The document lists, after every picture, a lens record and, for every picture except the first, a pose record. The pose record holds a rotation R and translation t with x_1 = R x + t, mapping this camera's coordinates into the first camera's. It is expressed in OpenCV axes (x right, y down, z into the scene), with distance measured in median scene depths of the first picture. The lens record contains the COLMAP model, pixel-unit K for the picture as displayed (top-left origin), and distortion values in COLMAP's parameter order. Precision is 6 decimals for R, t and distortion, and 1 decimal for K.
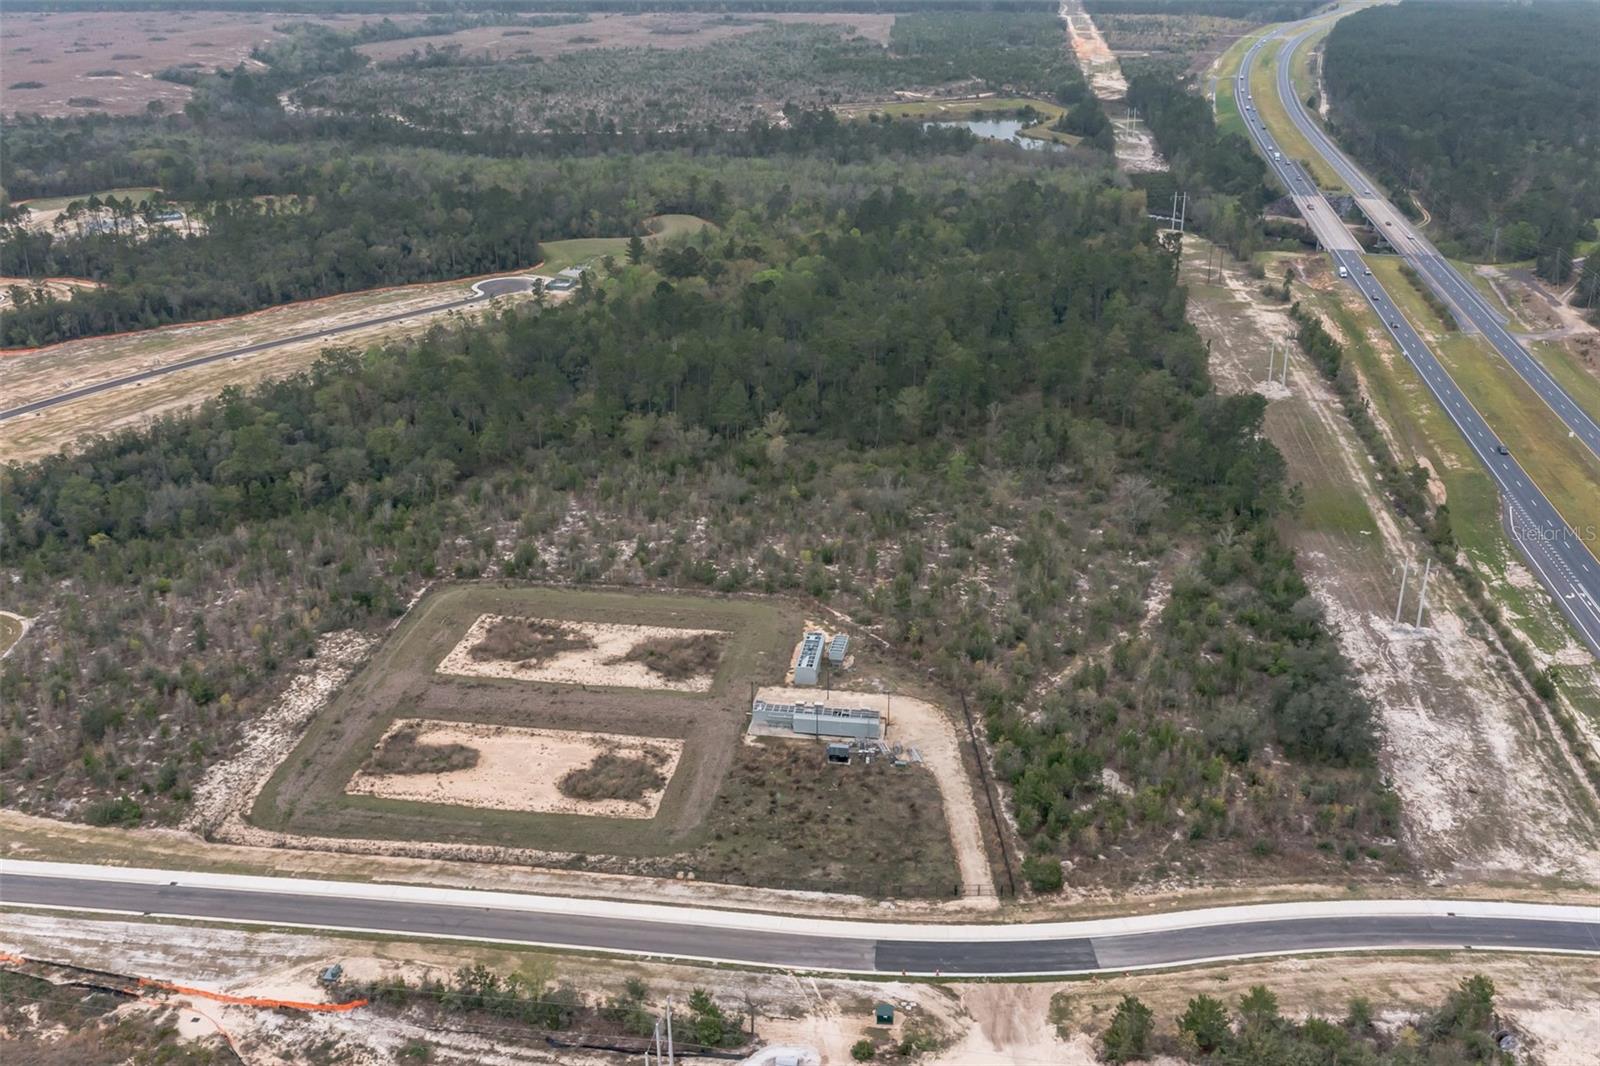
lens RADIAL K [[1511.7, 0, 798.3], [0, 1511.7, 531.9], [0, 0, 1]] dist [-0.018403, 0.002417]
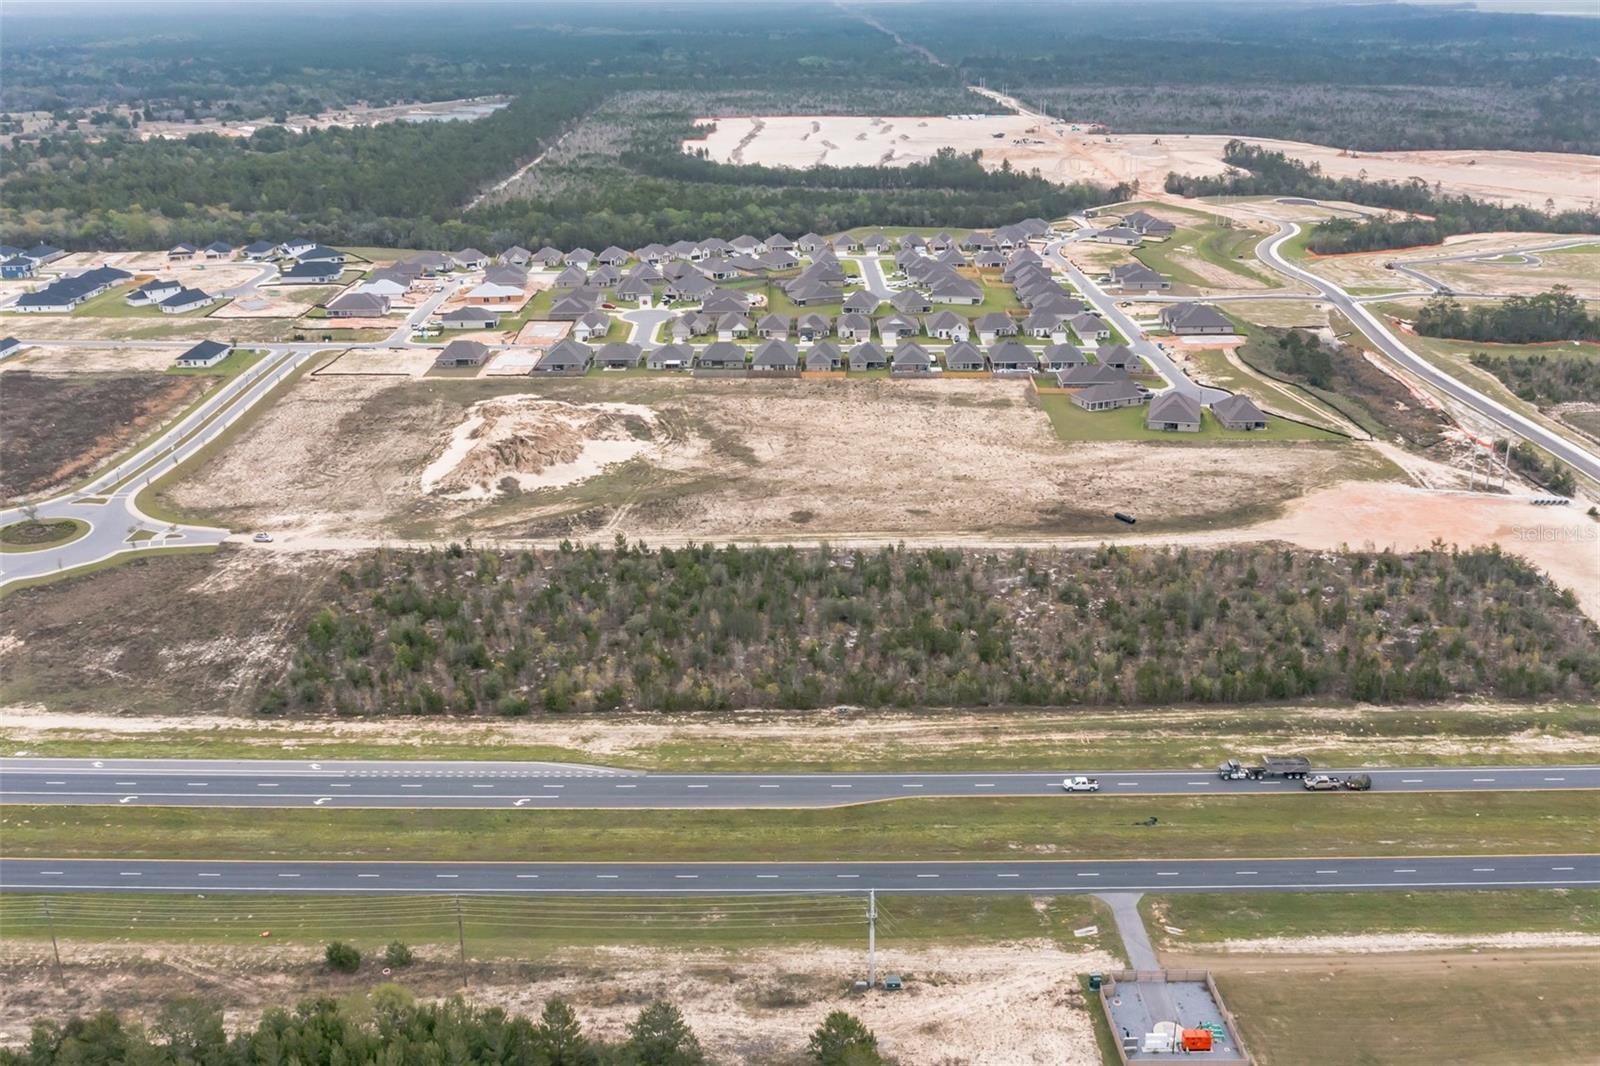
lens RADIAL K [[1511.7, 0, 798.3], [0, 1511.7, 531.9], [0, 0, 1]] dist [-0.018403, 0.002417]
pose [[0.140189, 0.352631, -0.925202, 1.735898], [-0.379120, 0.882333, 0.278847, 0.179306], [0.914667, 0.311671, 0.257383, -0.545390]]
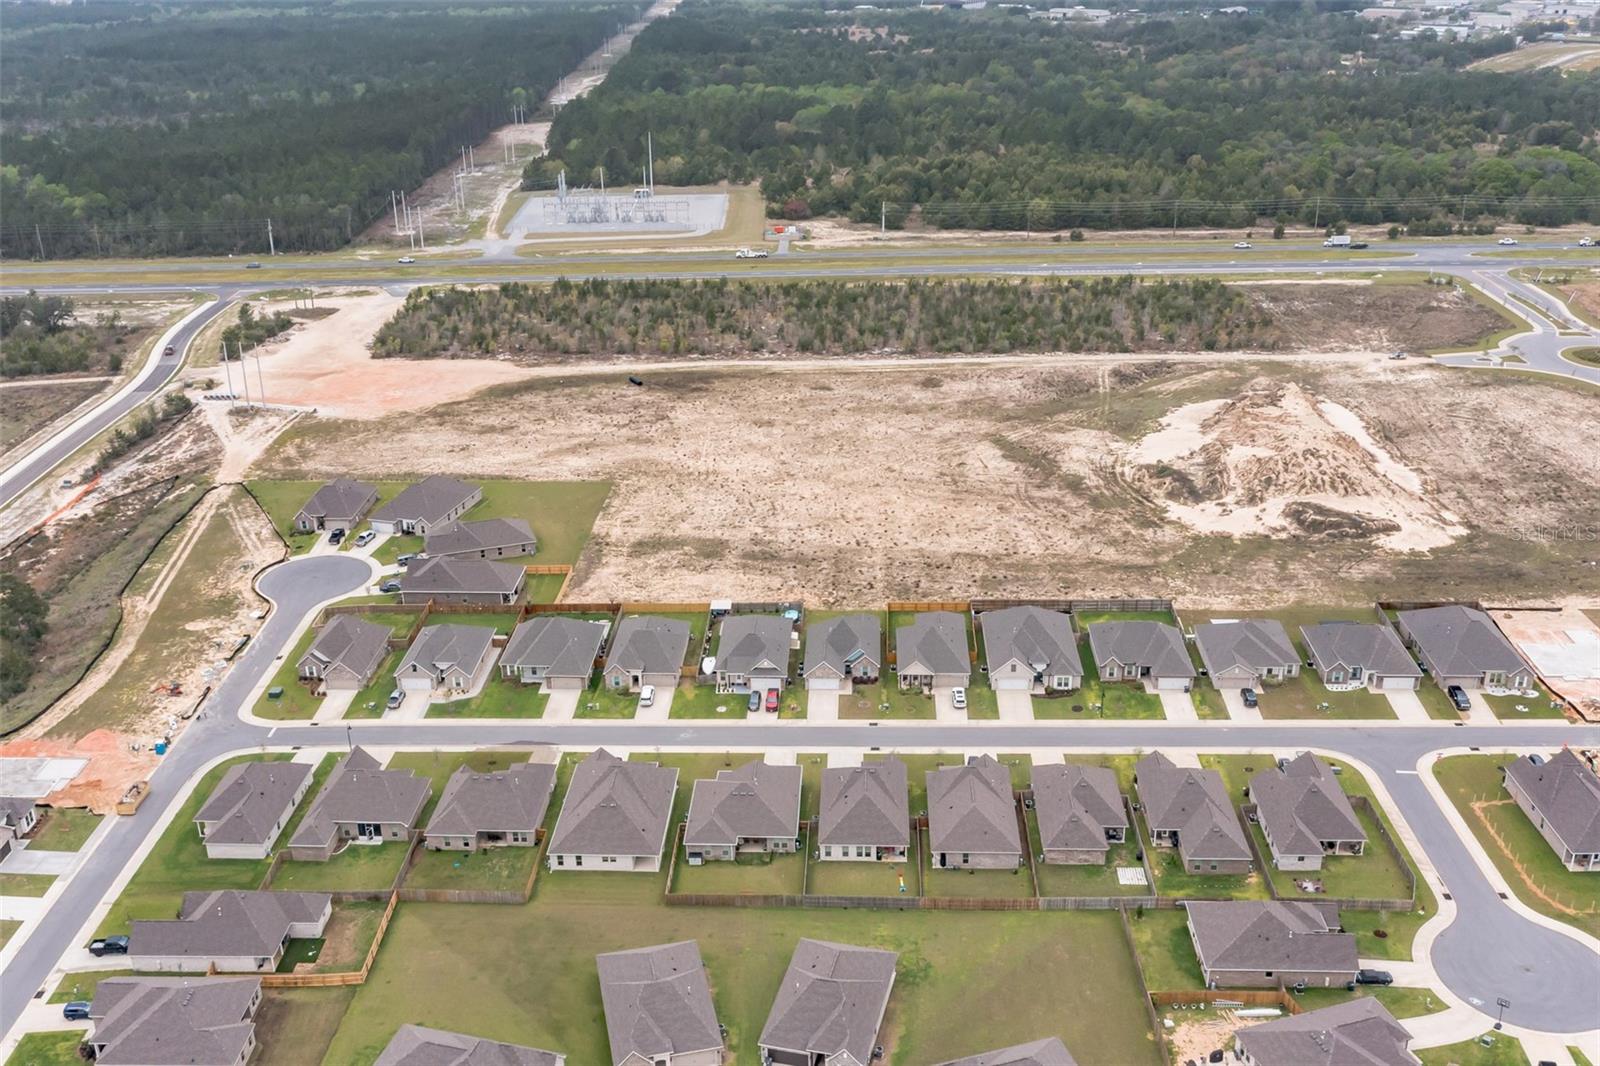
lens RADIAL K [[1511.7, 0, 798.3], [0, 1511.7, 531.9], [0, 0, 1]] dist [-0.018403, 0.002417]
pose [[-0.109178, -0.376026, 0.920155, -2.134809], [0.402555, 0.829656, 0.386807, -0.012934], [-0.908862, 0.412644, 0.060791, 0.093148]]
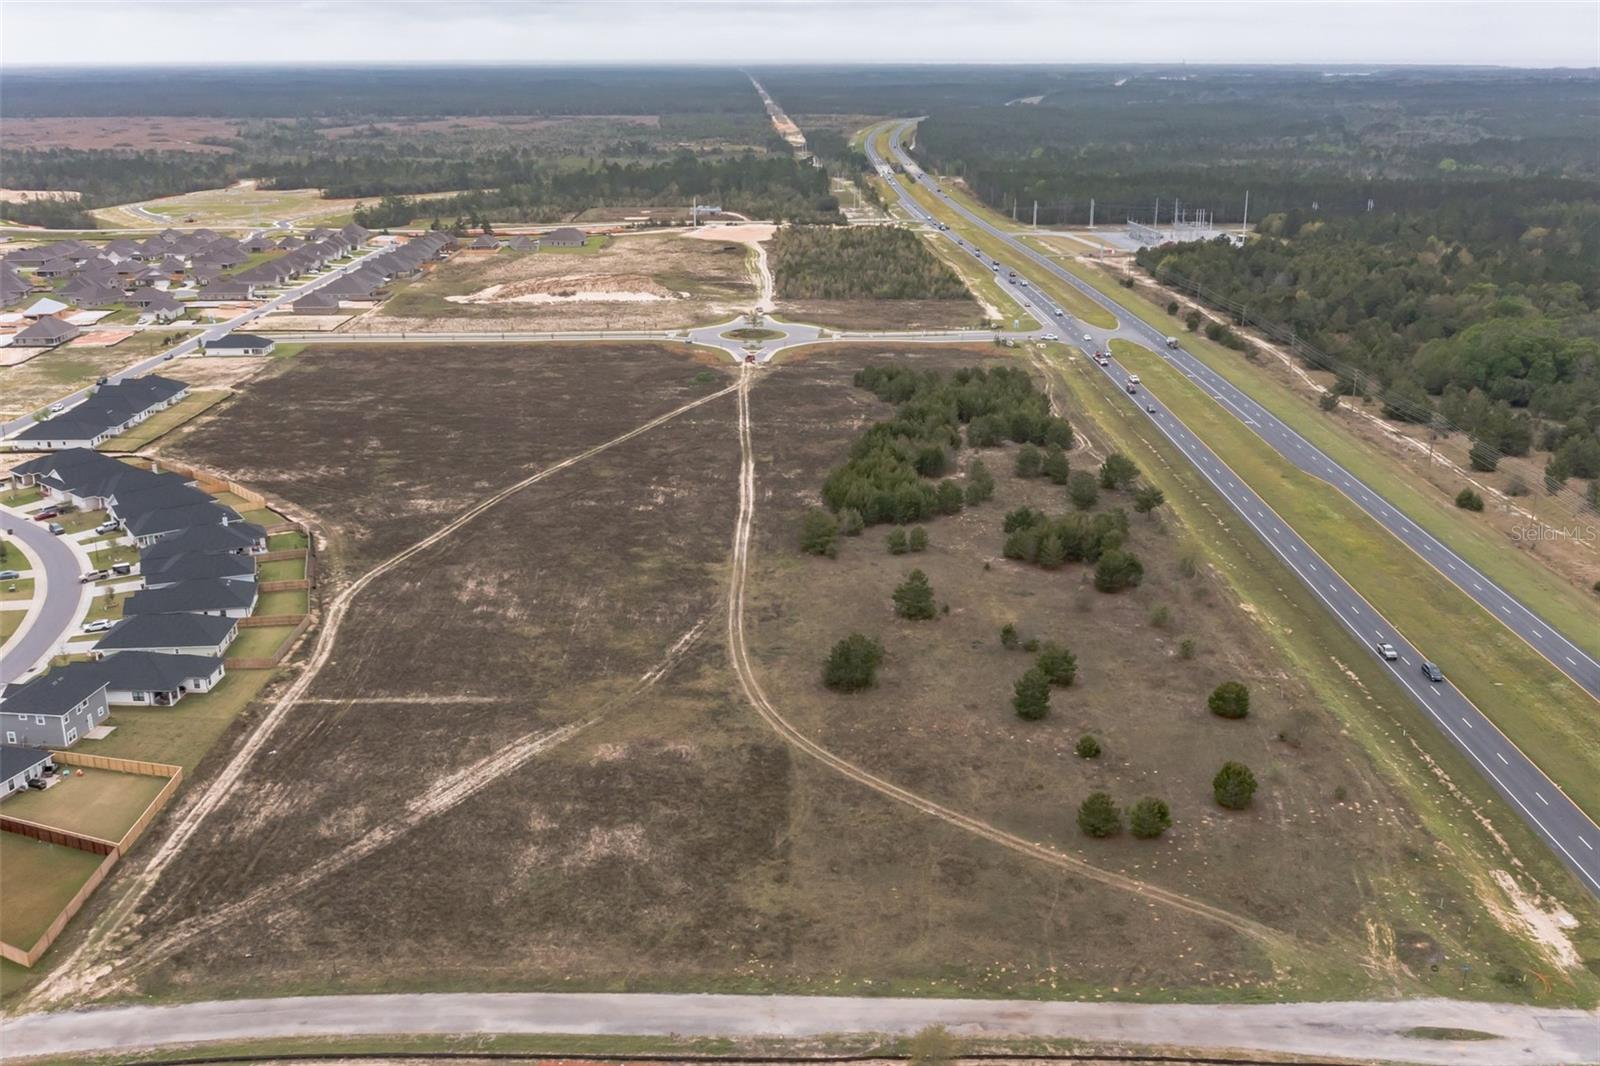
lens RADIAL K [[1502.7, 0, 798.6], [0, 1502.7, 527.9], [0, 0, 1]] dist [-0.017713, 0.004519]
pose [[0.984447, -0.047463, 0.169151, -0.593115], [0.062985, 0.994162, -0.087610, 1.709994], [-0.164005, 0.096902, 0.981689, -3.728947]]
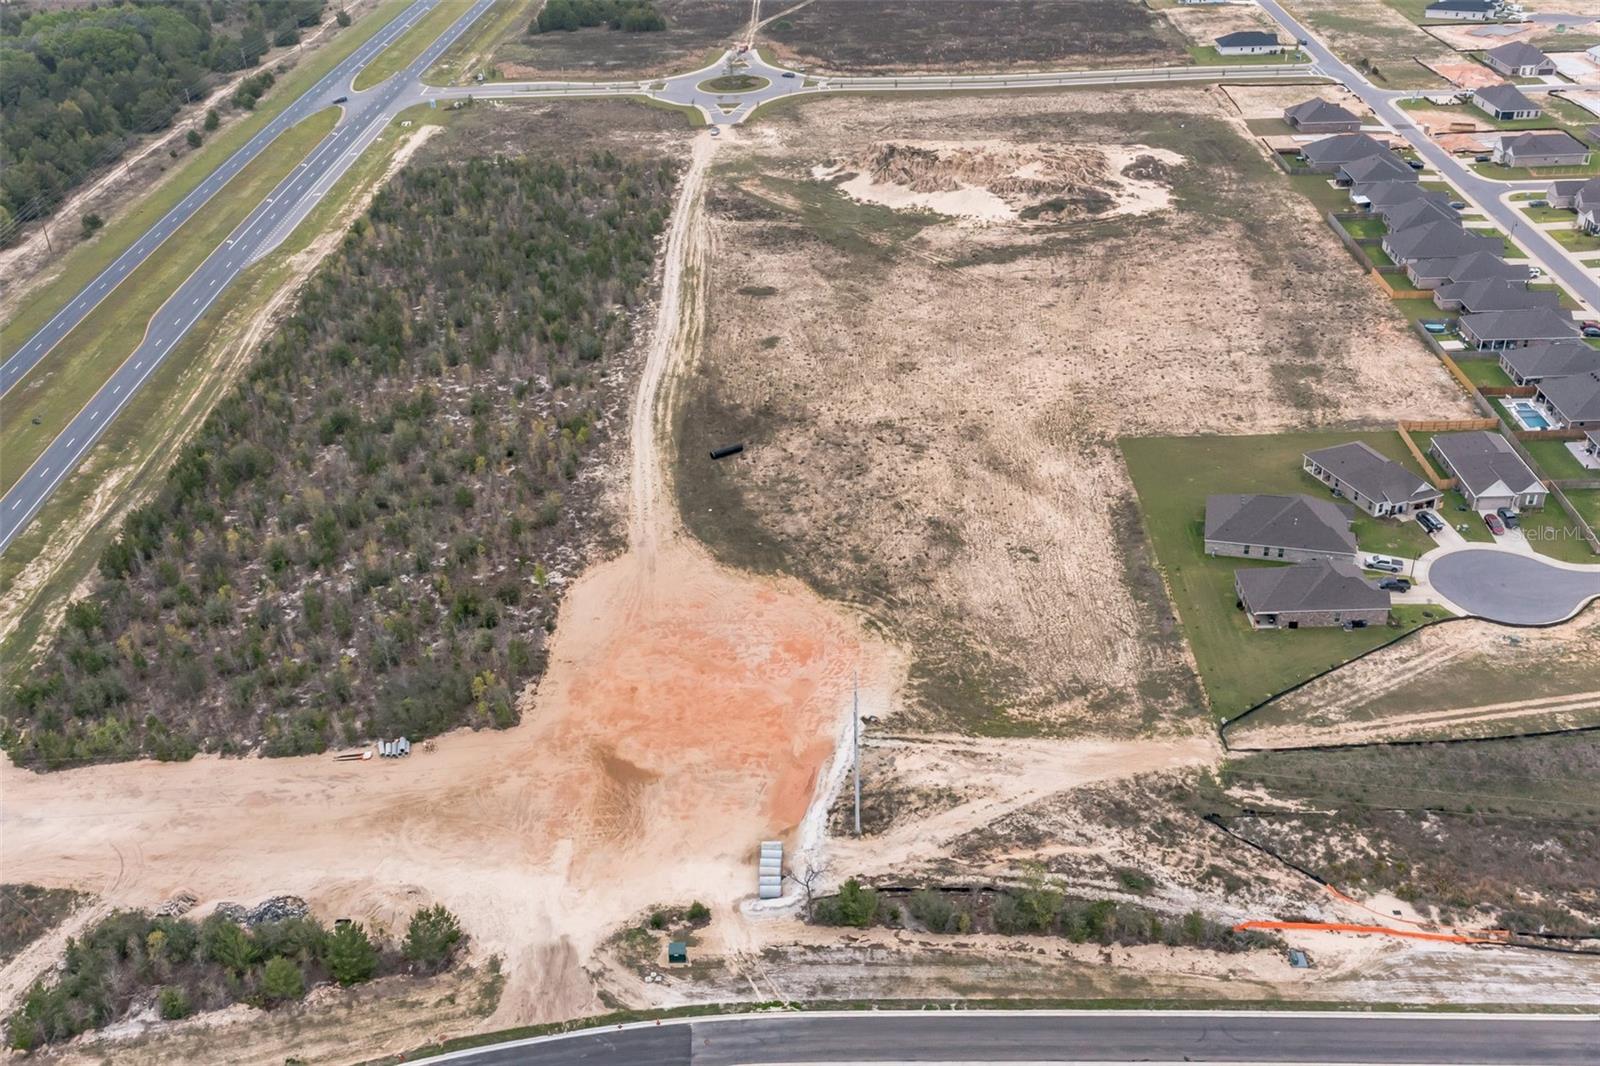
lens RADIAL K [[1529.8, 0, 800.0], [0, 1529.8, 533.0], [0, 0, 1]] dist [-0.020533, 0.007355]
pose [[-0.990054, 0.106223, -0.092252, 0.039500], [-0.009628, 0.603019, 0.797669, -0.577435], [0.140360, 0.790623, -0.595998, 1.297520]]
